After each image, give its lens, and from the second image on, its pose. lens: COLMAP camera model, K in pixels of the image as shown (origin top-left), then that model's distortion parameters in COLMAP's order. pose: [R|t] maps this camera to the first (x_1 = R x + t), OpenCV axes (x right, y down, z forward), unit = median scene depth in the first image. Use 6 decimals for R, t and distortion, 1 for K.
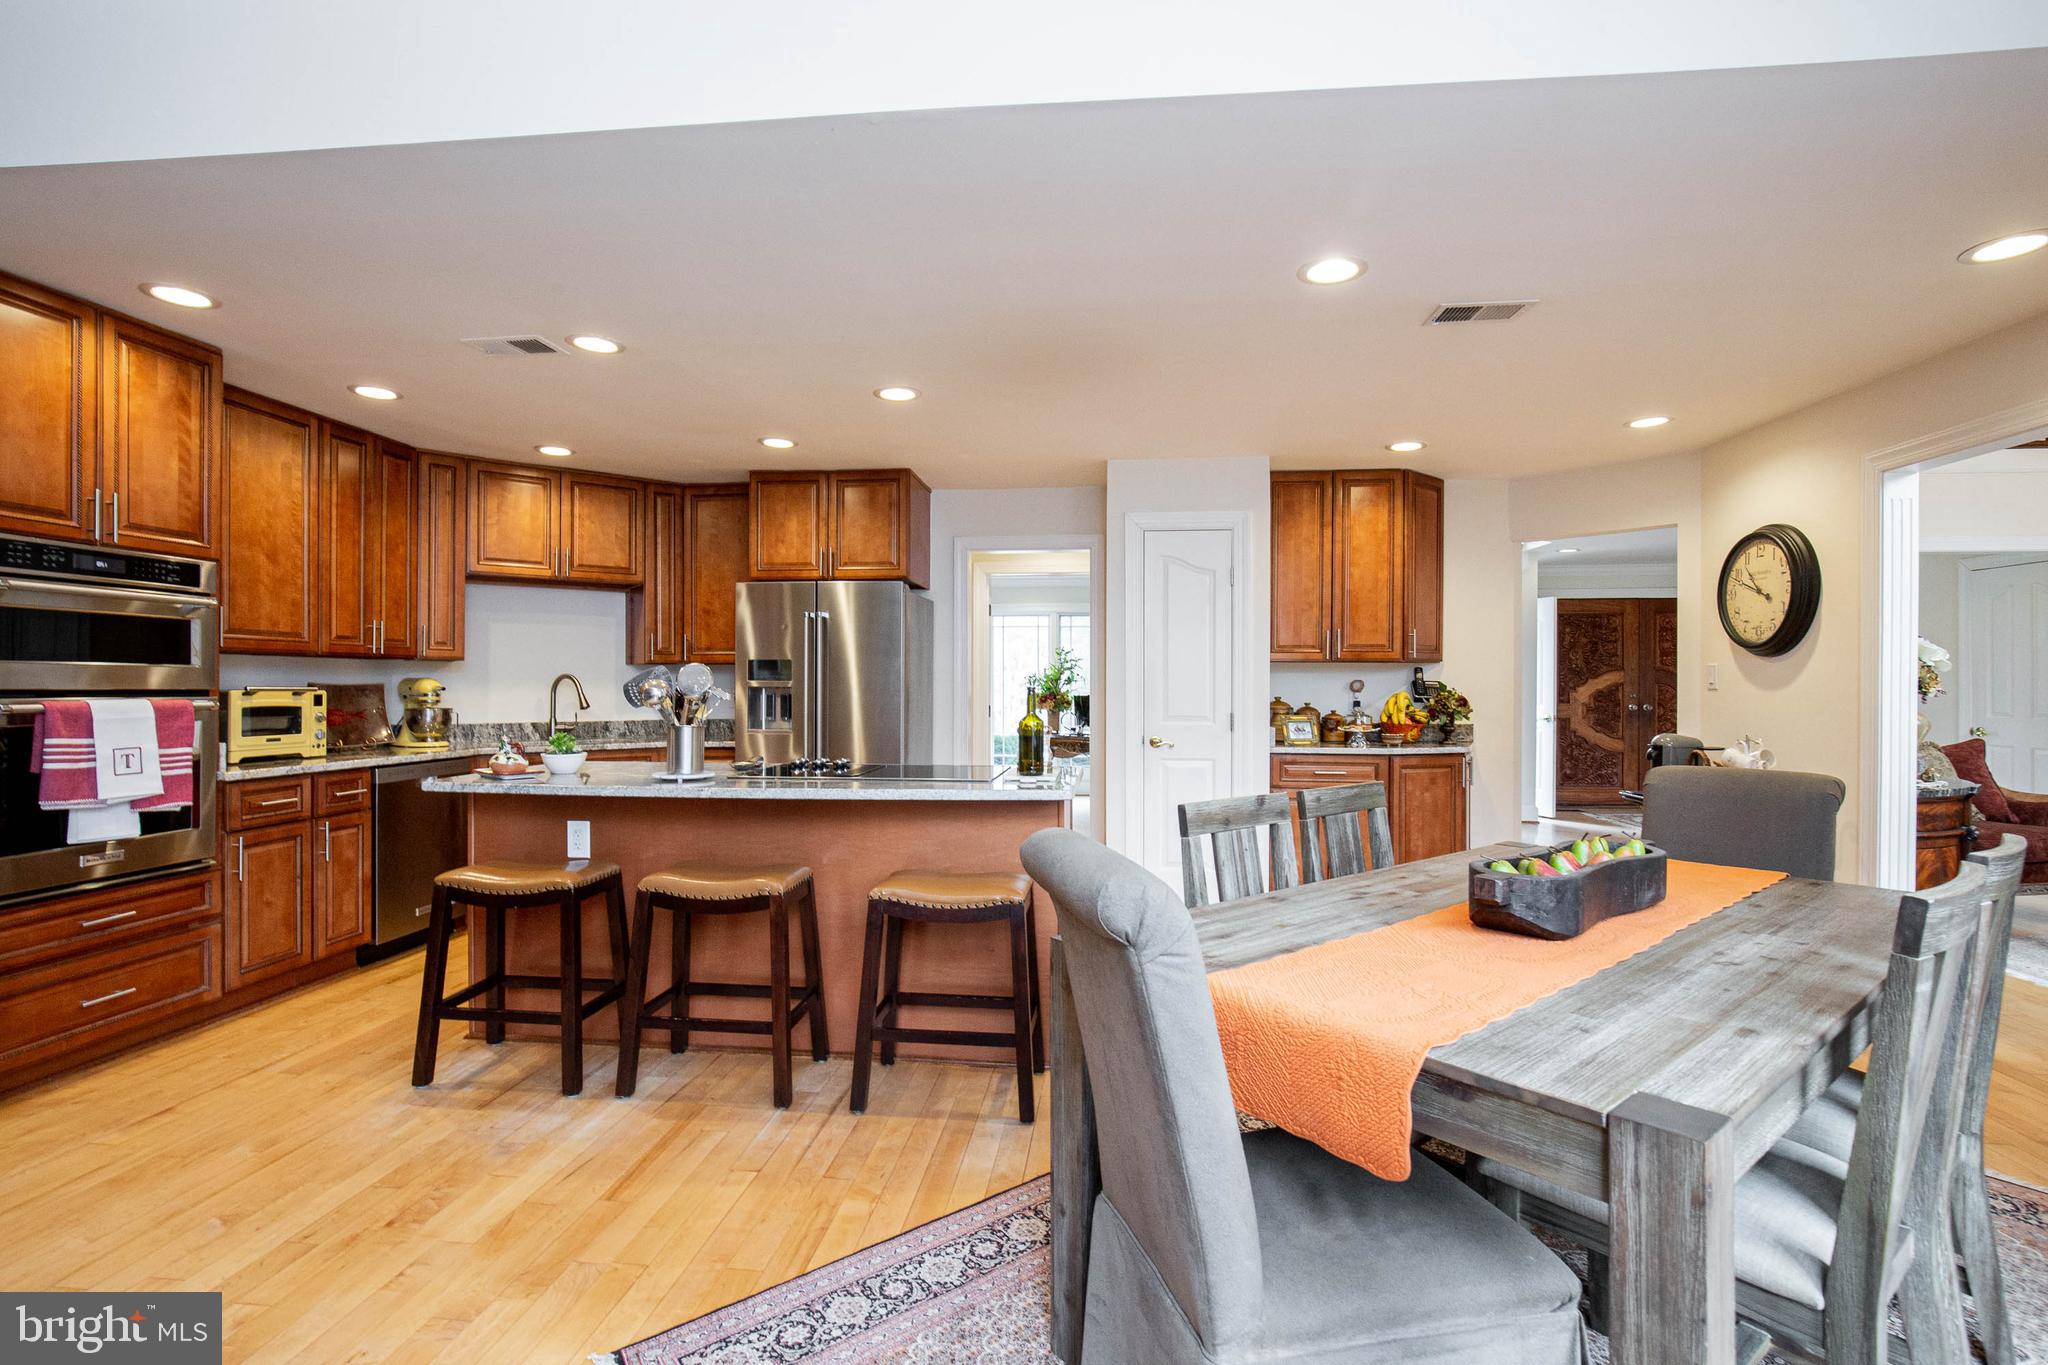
lens RADIAL K [[963.3, 0, 1022.2], [0, 963.3, 686.1], [0, 0, 1]] dist [-0.031235, 0.003658]
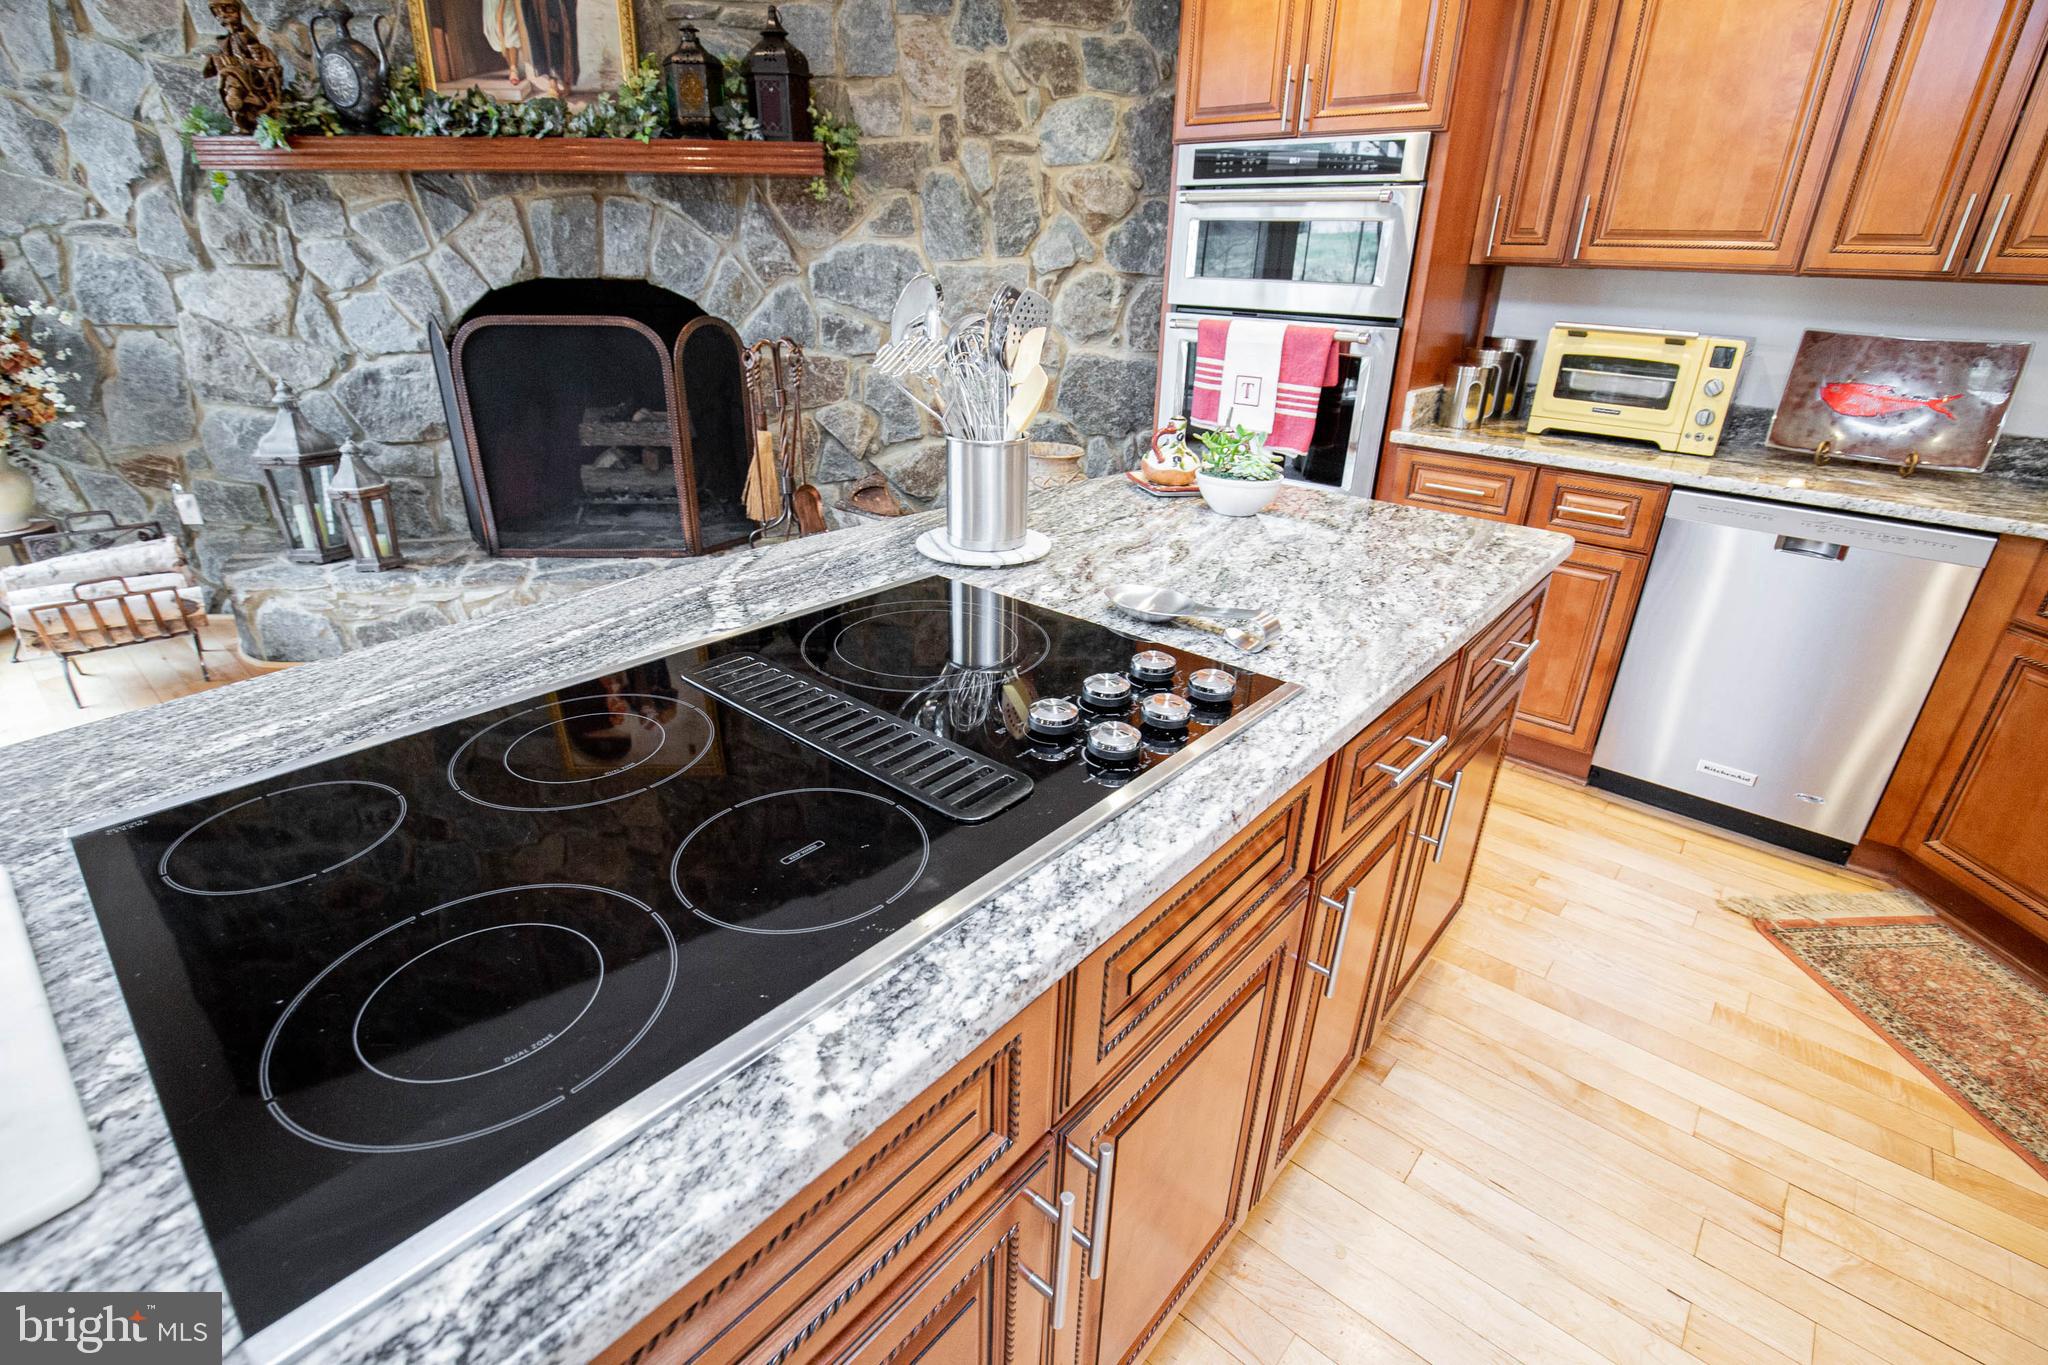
lens RADIAL K [[963.3, 0, 1033.4], [0, 963.3, 696.8], [0, 0, 1]] dist [-0.031235, 0.003658]
pose [[-0.576373, 0.329757, -0.747700, 0.006120], [-0.022165, 0.908323, 0.417683, -0.029195], [0.816886, 0.257313, -0.516223, 1.024363]]
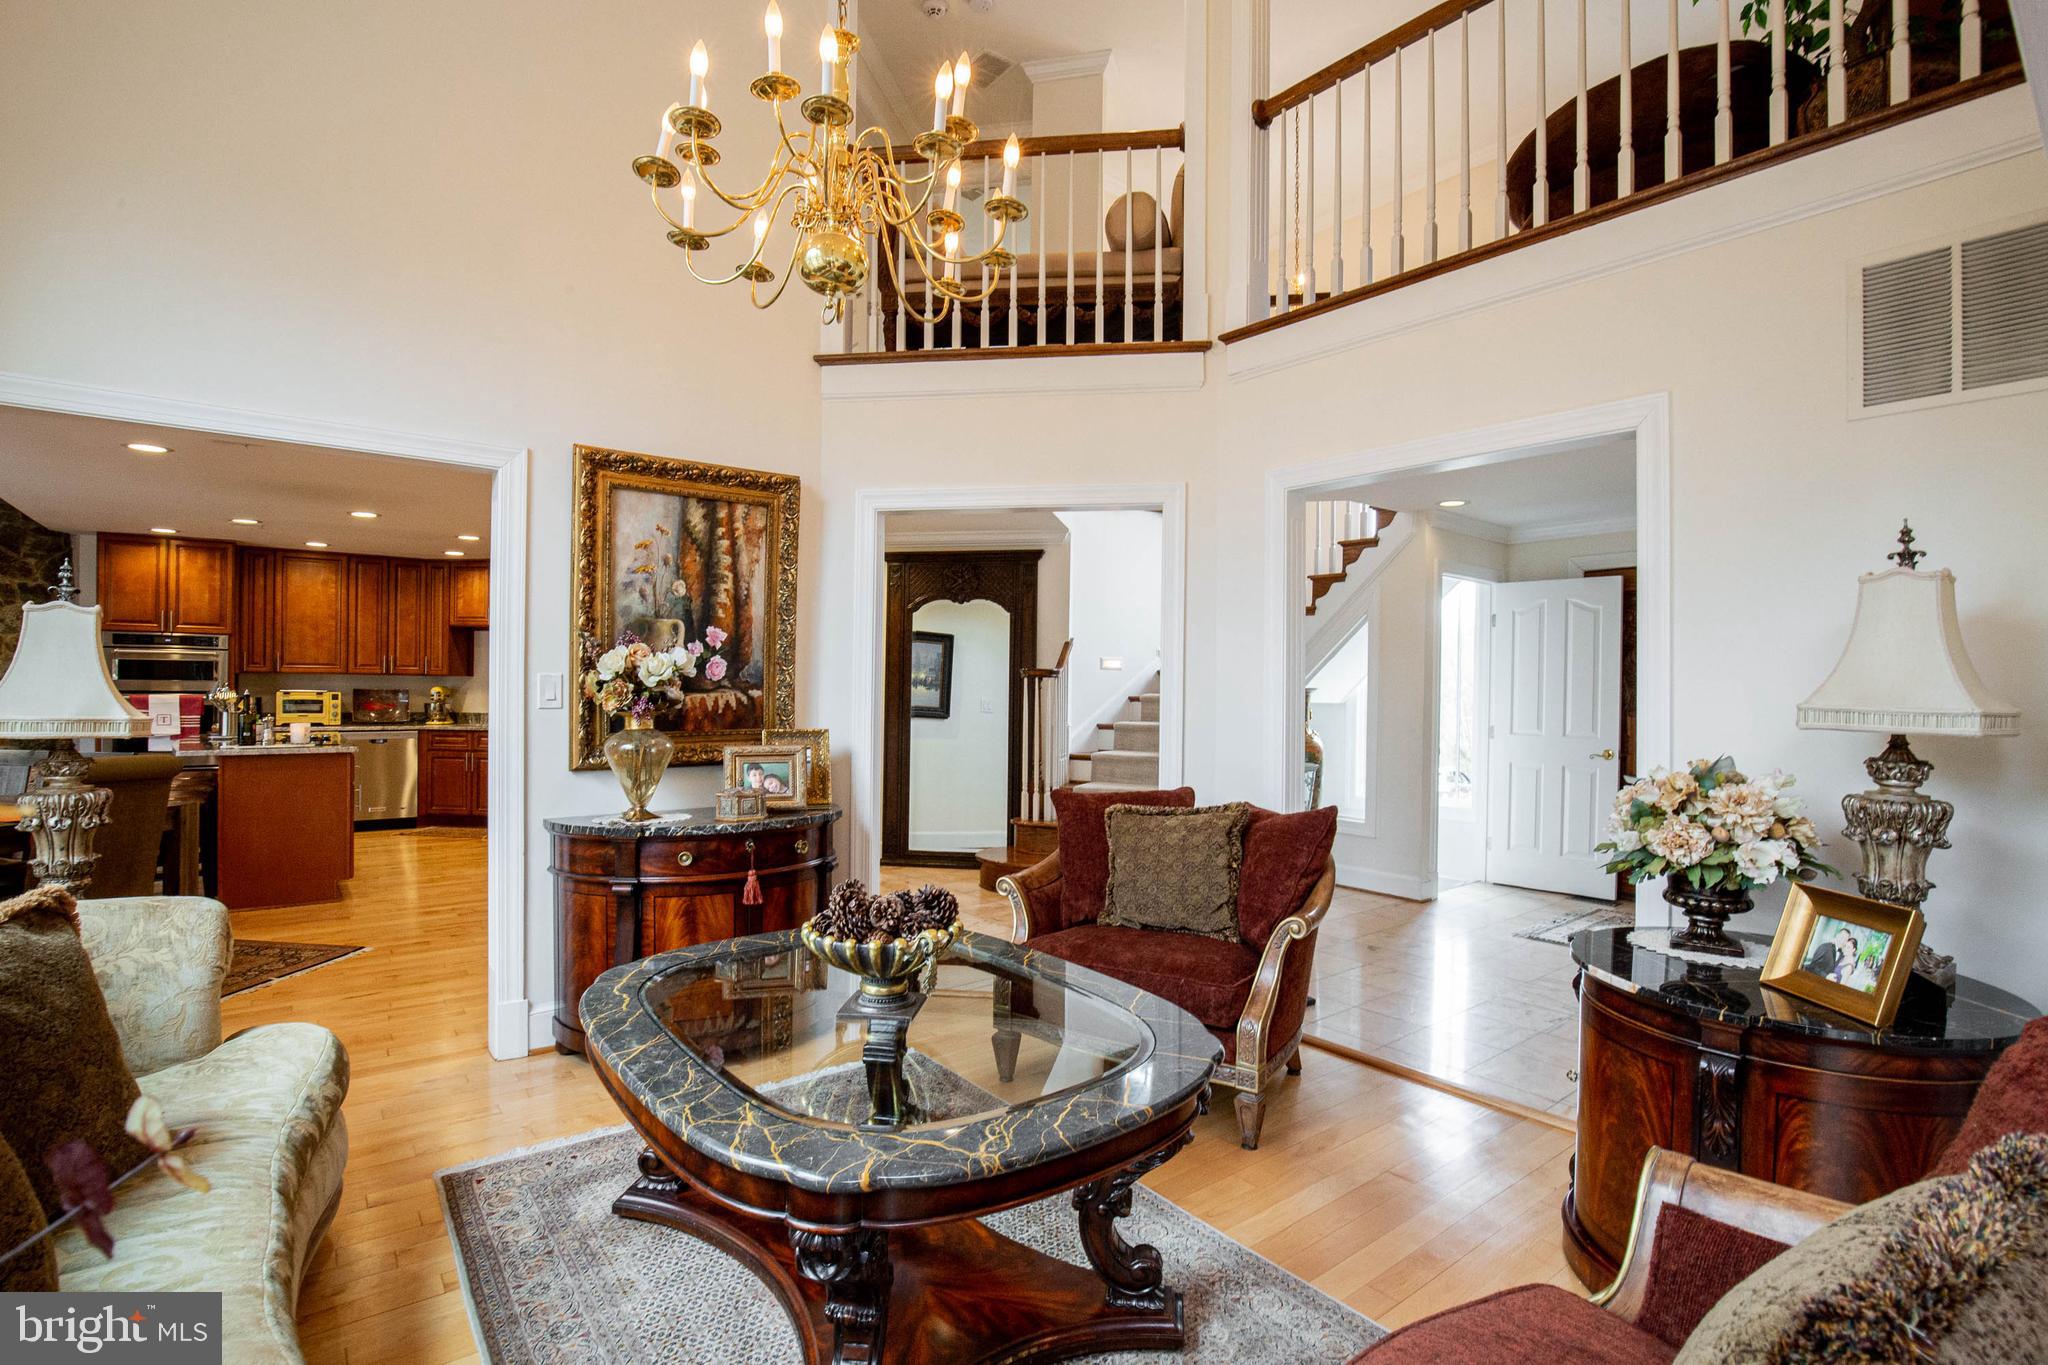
lens RADIAL K [[963.3, 0, 996.9], [0, 963.3, 694.6], [0, 0, 1]] dist [-0.031235, 0.003658]
pose [[0.663068, 0.013724, -0.748433, 1.728850], [-0.013075, 0.999892, 0.006752, -0.022406], [0.748445, 0.005309, 0.663176, 0.727246]]
